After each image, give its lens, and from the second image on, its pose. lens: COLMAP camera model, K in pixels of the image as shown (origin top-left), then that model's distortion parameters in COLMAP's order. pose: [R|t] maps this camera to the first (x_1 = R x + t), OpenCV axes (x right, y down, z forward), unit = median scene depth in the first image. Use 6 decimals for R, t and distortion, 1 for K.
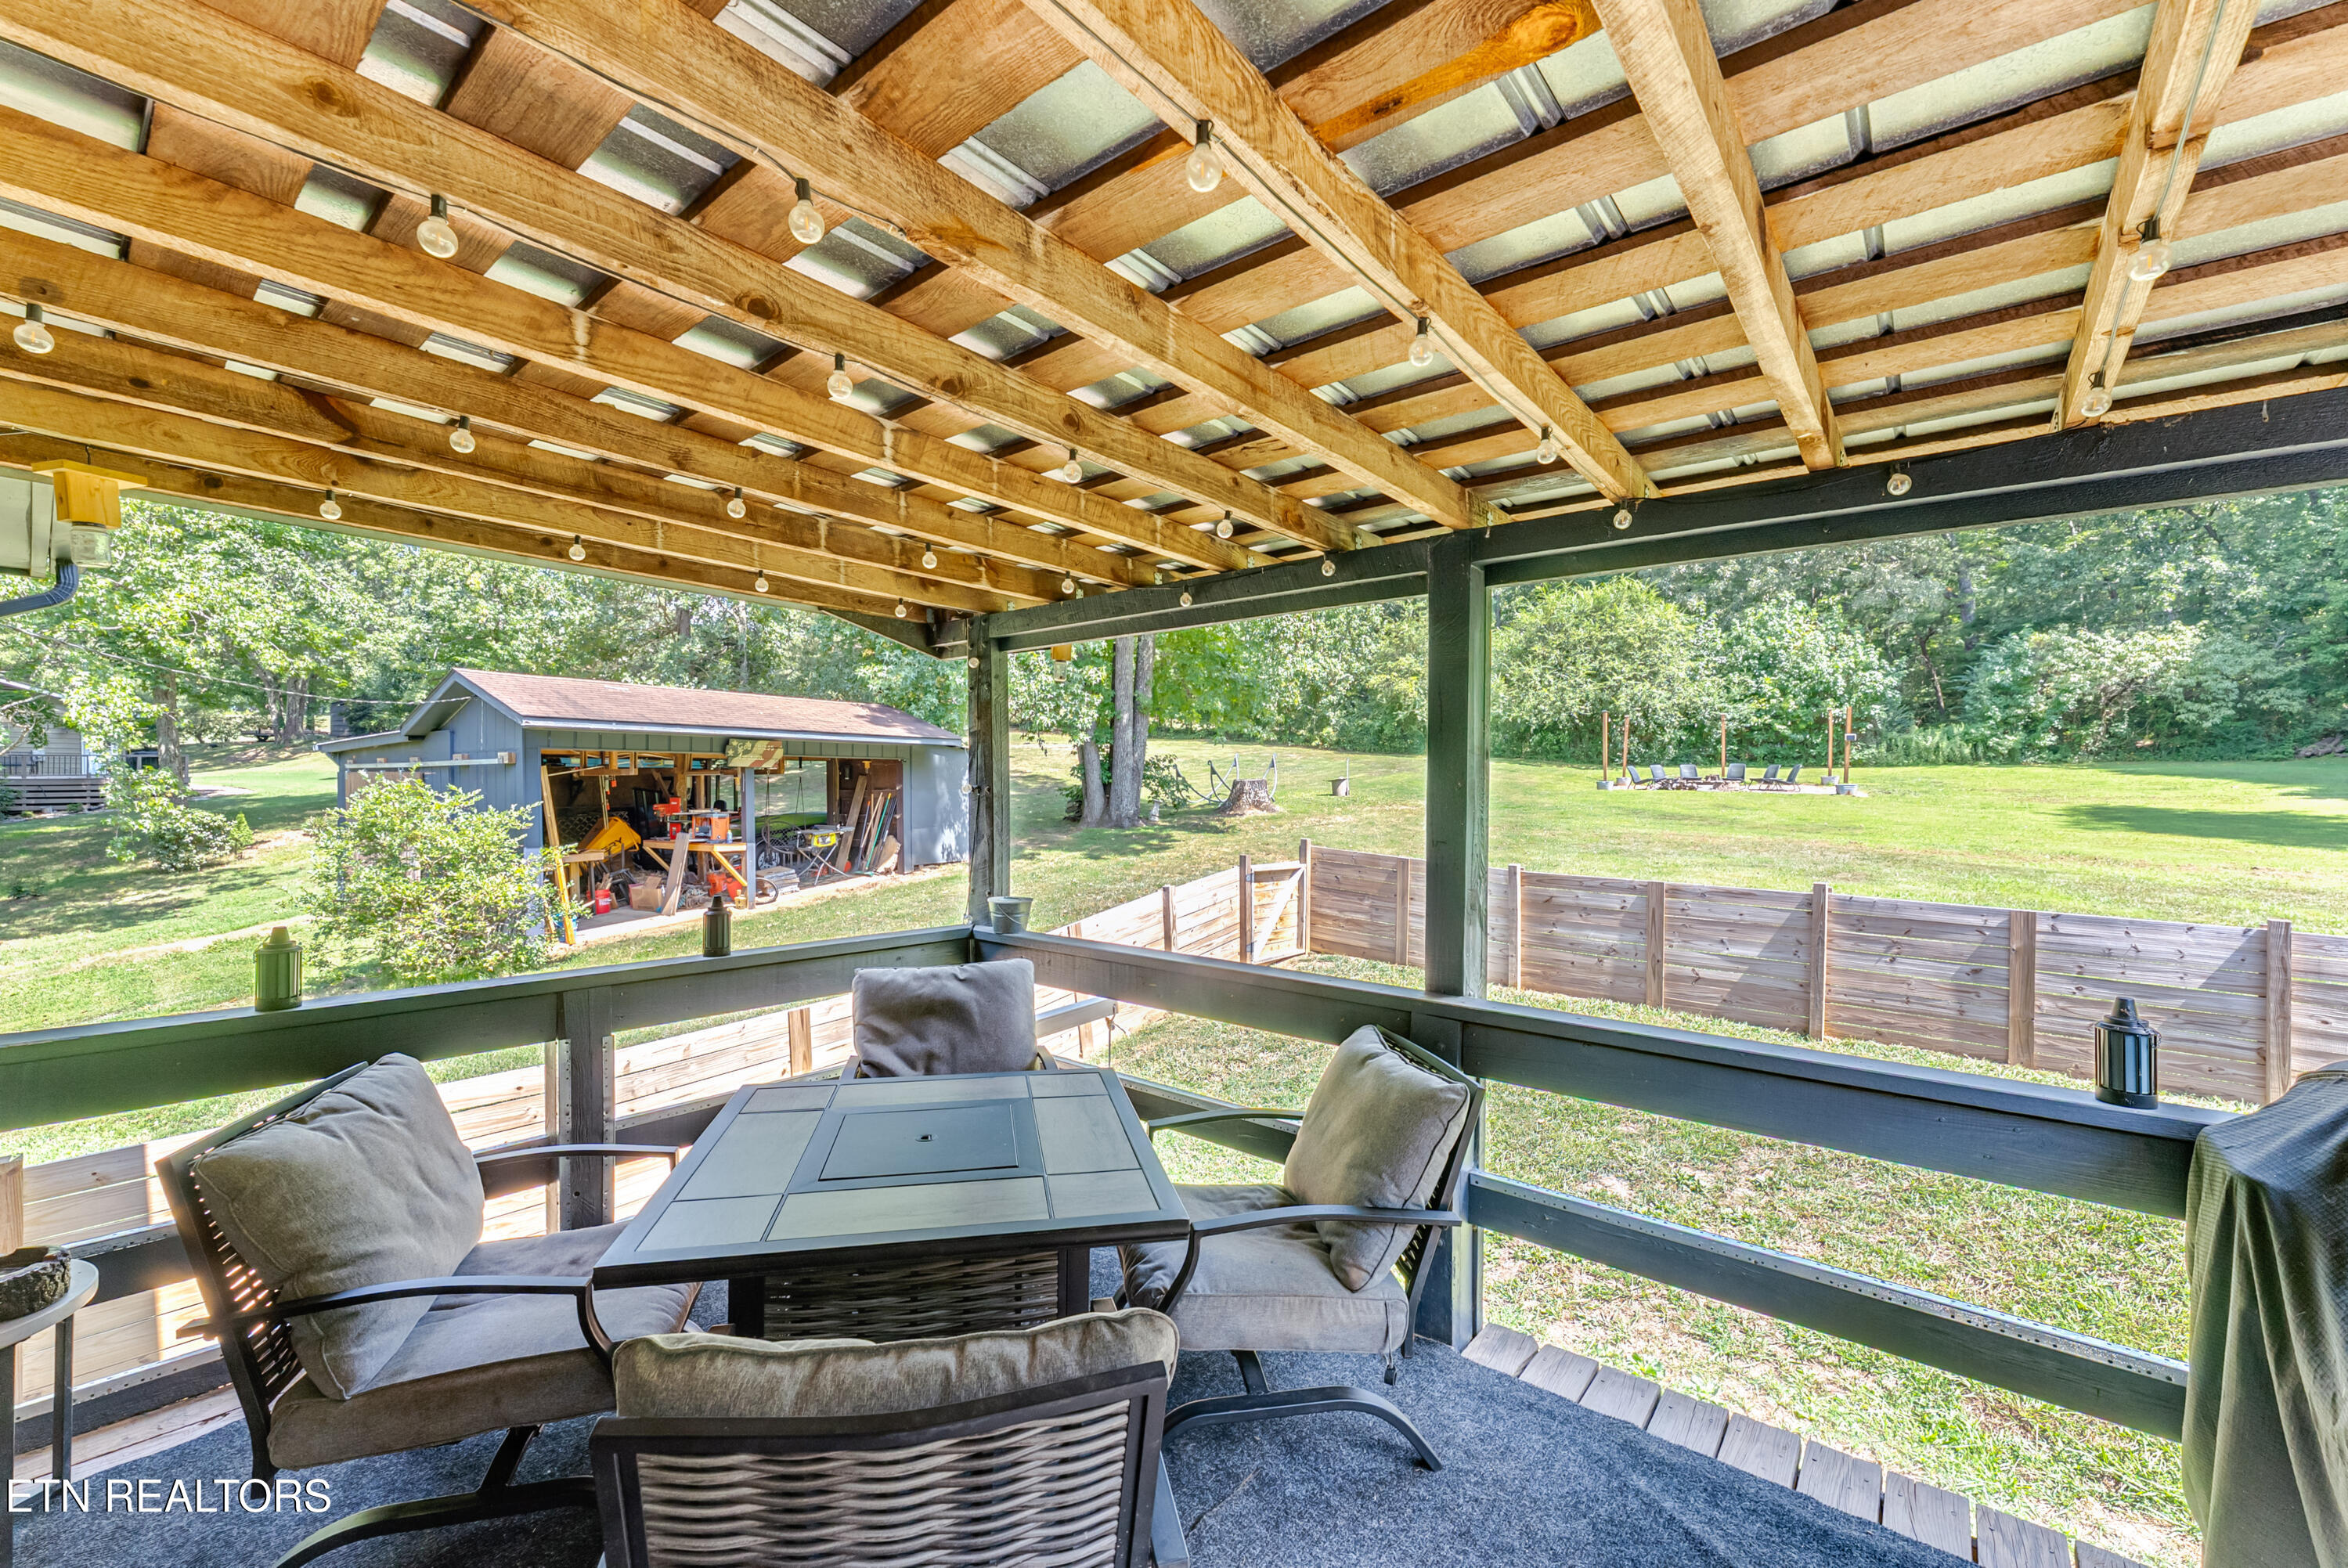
lens RADIAL K [[929.4, 0, 1174.0], [0, 929.4, 784.0], [0, 0, 1]] dist [-0.001440, 0.000018]
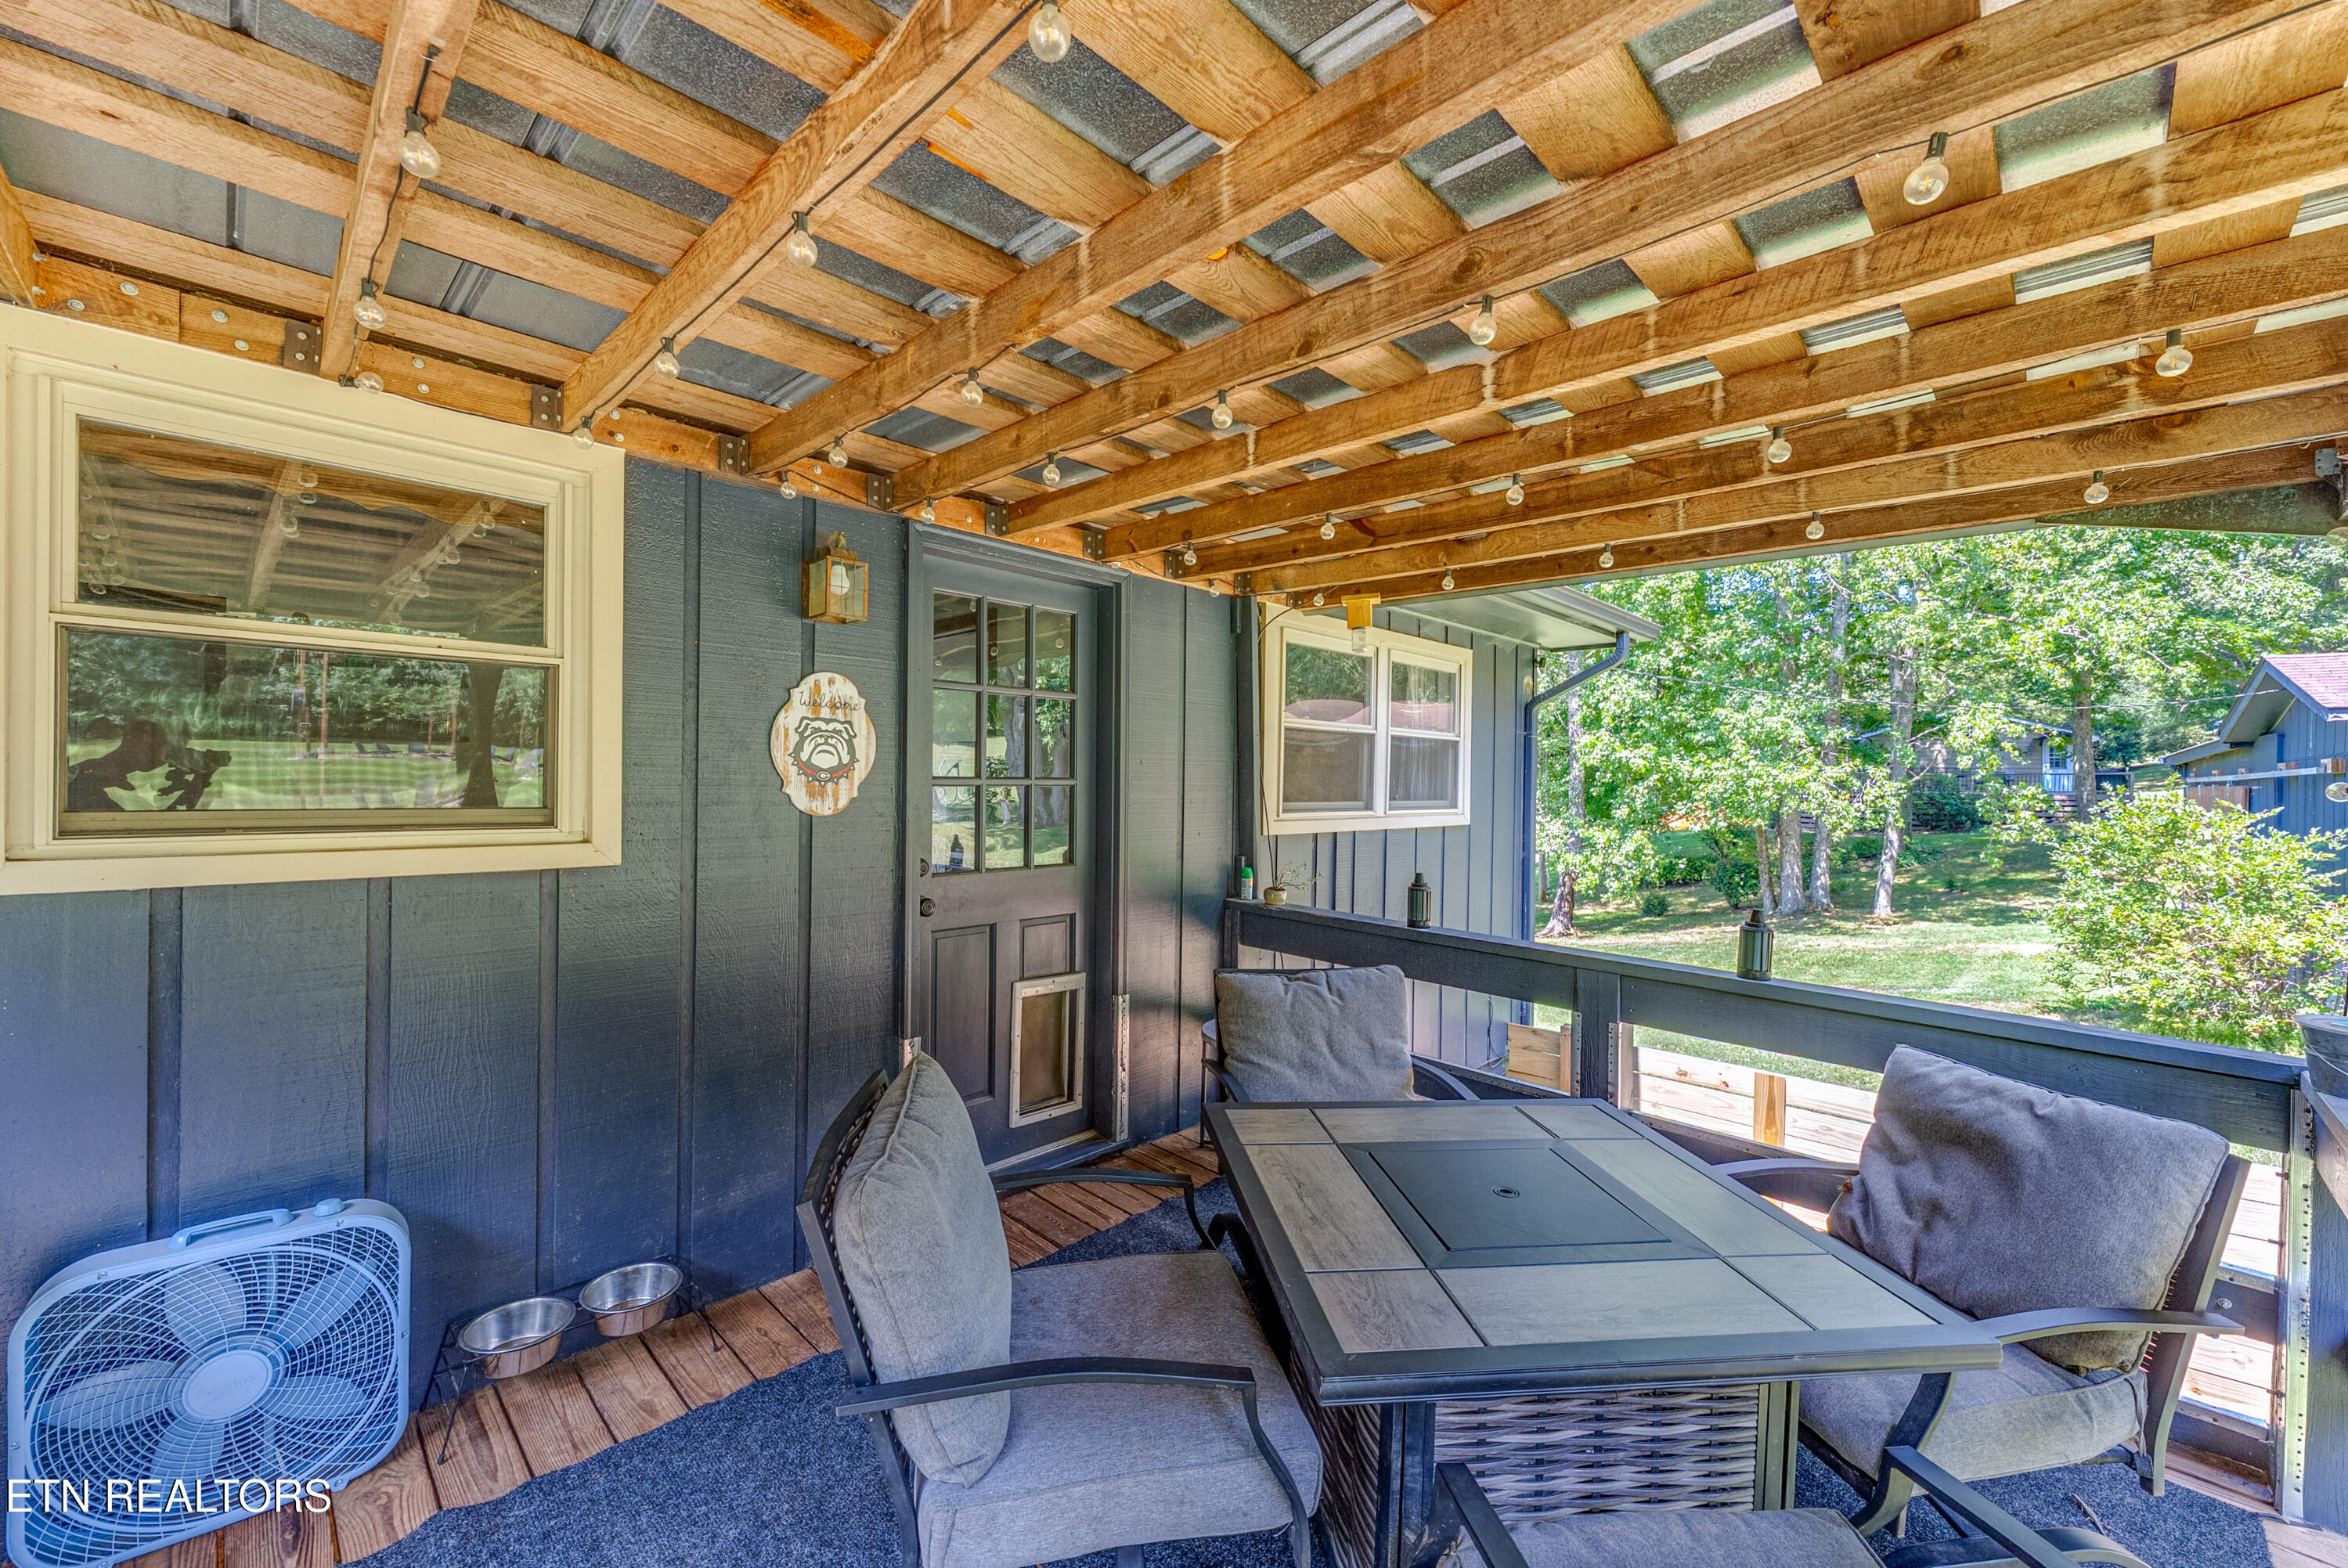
lens RADIAL K [[929.4, 0, 1174.0], [0, 929.4, 784.0], [0, 0, 1]] dist [-0.001440, 0.000018]
pose [[-0.074601, -0.002948, -0.997209, 0.109083], [-0.017572, 0.999844, -0.001641, 0.004280], [0.997059, 0.017401, -0.074642, 0.141846]]
